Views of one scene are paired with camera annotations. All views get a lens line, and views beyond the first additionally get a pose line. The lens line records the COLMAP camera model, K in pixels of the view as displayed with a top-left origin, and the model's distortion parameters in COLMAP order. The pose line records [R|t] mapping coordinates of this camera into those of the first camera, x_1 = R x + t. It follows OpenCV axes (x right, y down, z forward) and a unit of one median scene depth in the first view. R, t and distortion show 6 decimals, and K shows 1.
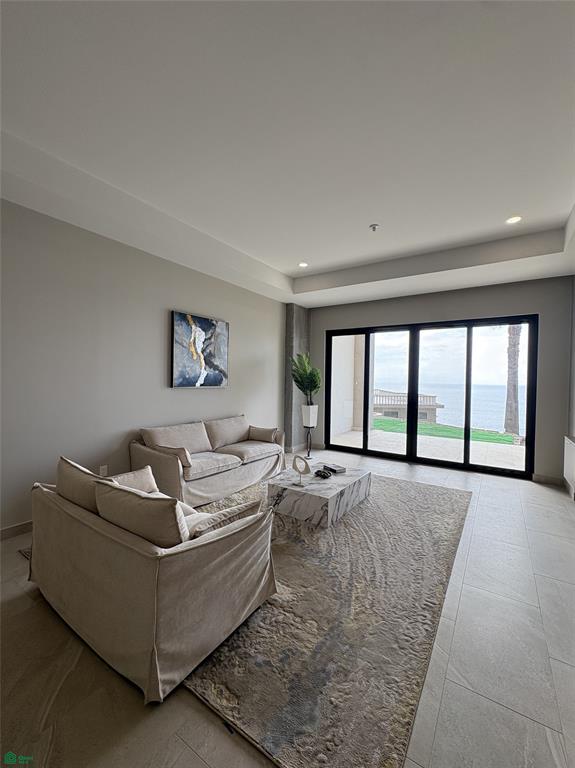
lens RADIAL K [[327.9, 0, 282.7], [0, 327.9, 380.8], [0, 0, 1]] dist [-0.001874, -0.000096]
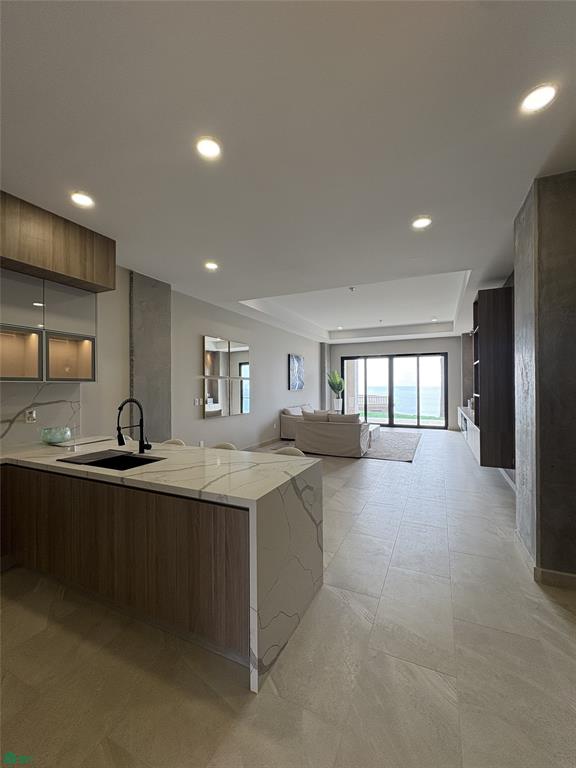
lens RADIAL K [[327.9, 0, 287.7], [0, 327.9, 386.5], [0, 0, 1]] dist [-0.001874, -0.000096]
pose [[0.989650, -0.023943, 0.141488, -0.573845], [0.024425, 0.999700, -0.001672, 0.000915], [-0.141406, 0.005111, 0.989939, -0.986216]]
